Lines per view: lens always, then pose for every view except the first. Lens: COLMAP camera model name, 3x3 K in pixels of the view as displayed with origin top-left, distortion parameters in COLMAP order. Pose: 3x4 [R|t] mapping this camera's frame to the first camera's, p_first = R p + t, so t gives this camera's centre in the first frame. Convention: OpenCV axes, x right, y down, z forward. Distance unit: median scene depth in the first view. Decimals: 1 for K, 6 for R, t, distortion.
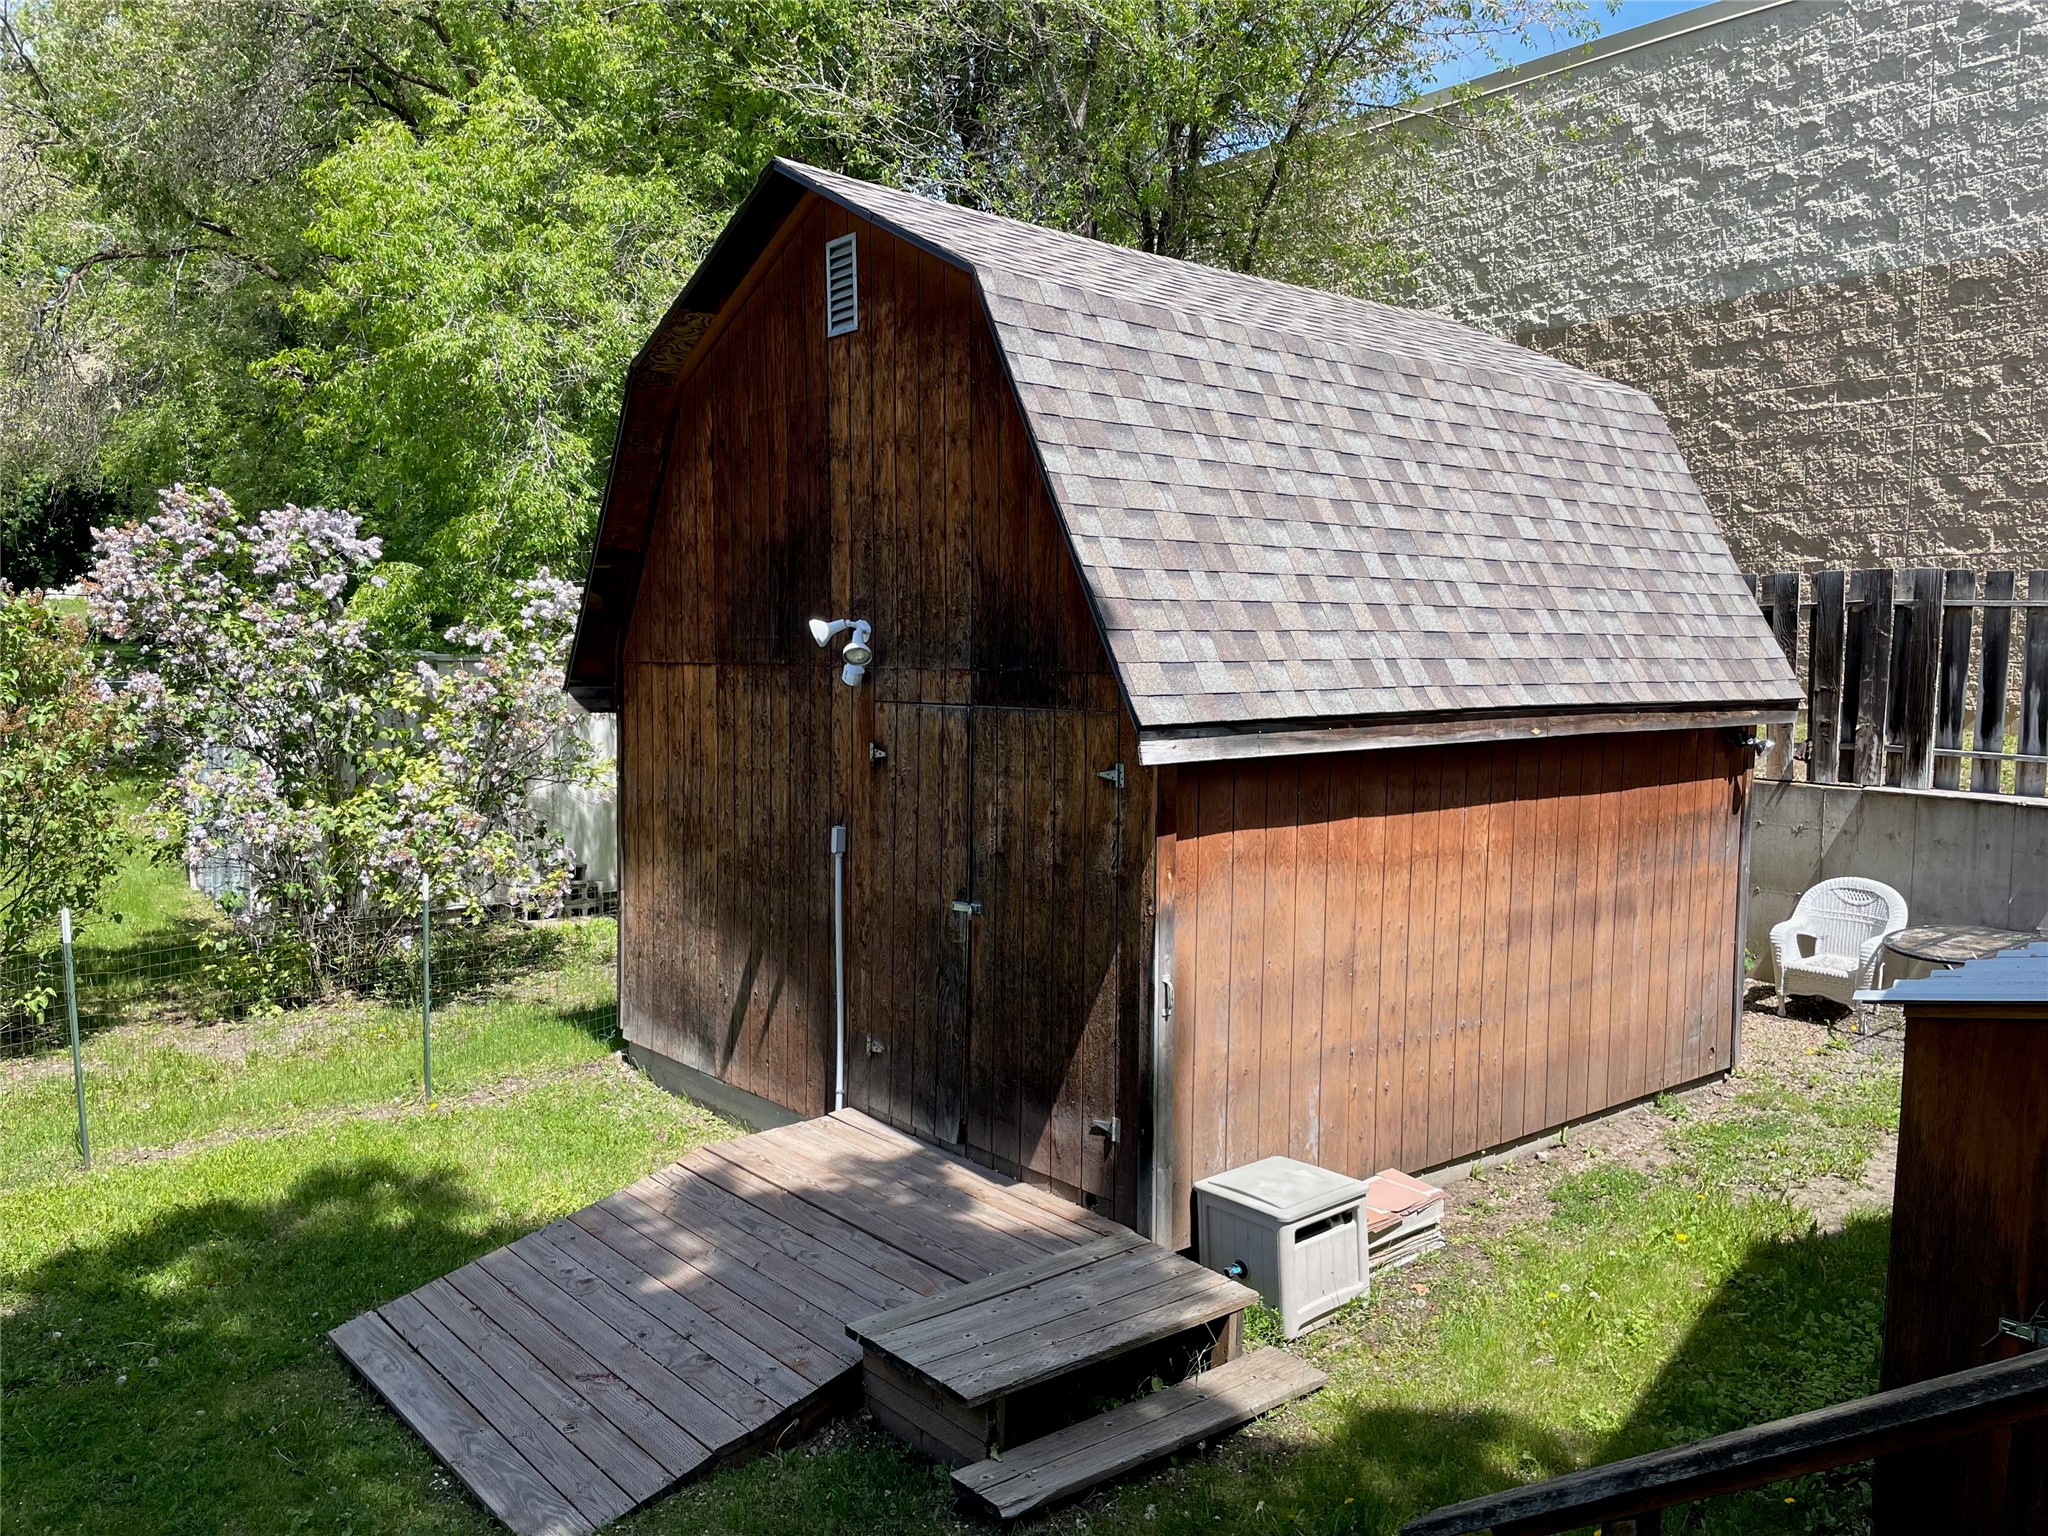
lens RADIAL K [[1565.3, 0, 1022.3], [0, 1565.3, 774.4], [0, 0, 1]] dist [0.080168, -0.109127]
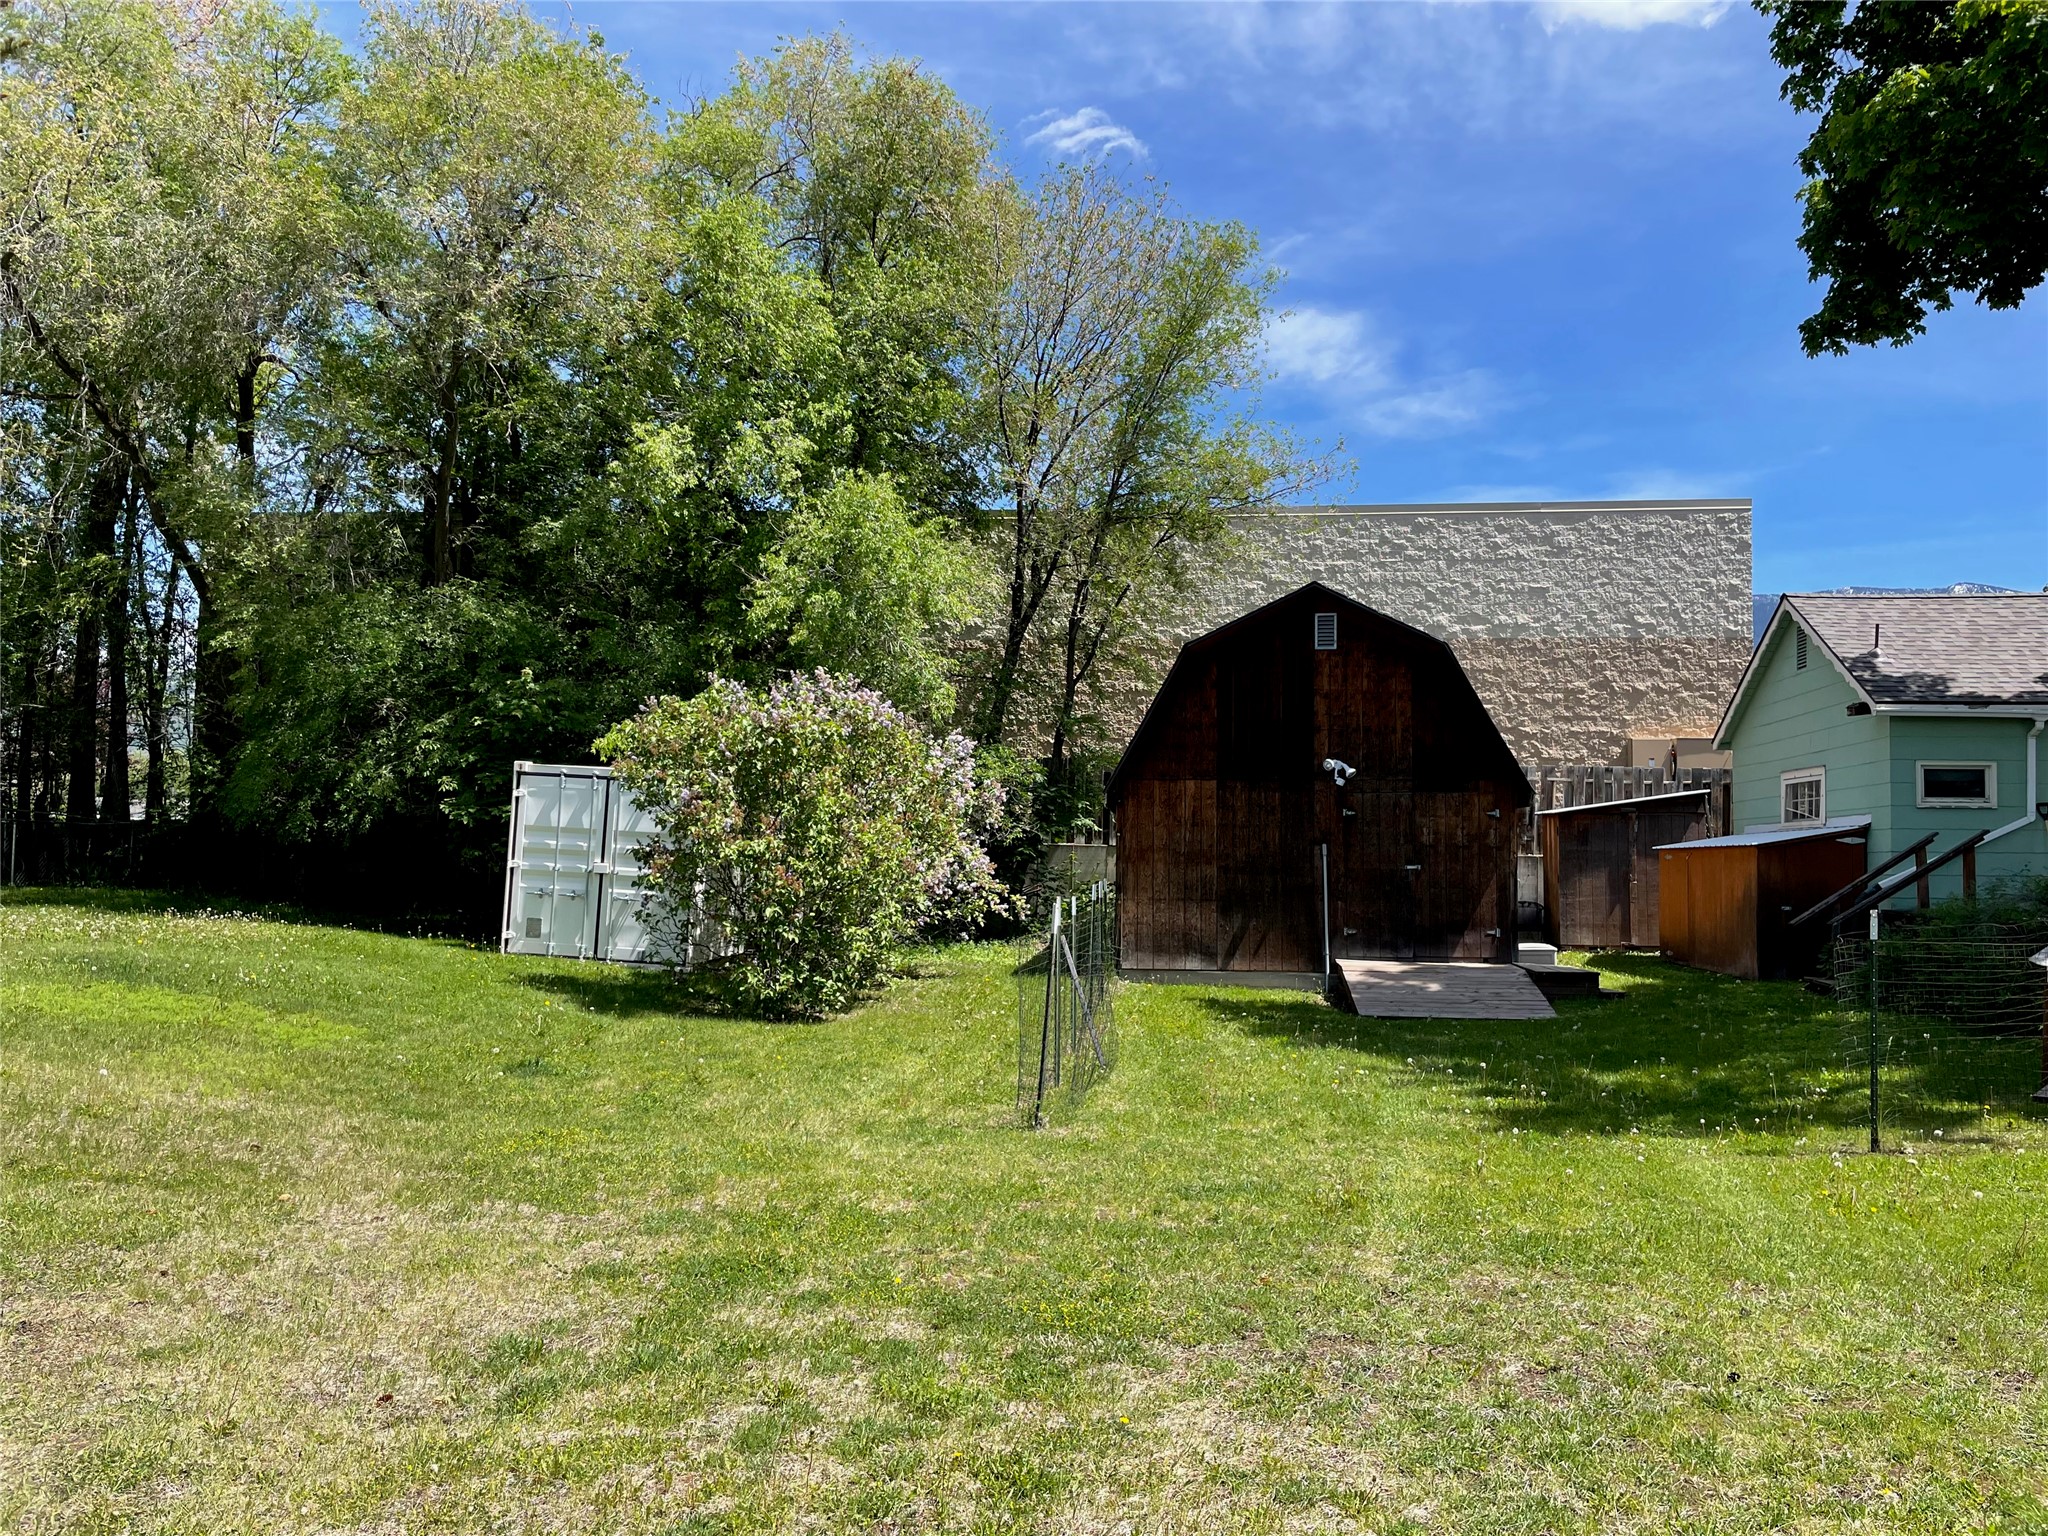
lens RADIAL K [[1565.3, 0, 1023.4], [0, 1565.3, 767.9], [0, 0, 1]] dist [0.080168, -0.109127]
pose [[0.717192, 0.045545, 0.695386, -1.777332], [0.049457, 0.992019, -0.115981, 0.144595], [-0.695118, 0.117573, 0.709216, -0.349207]]
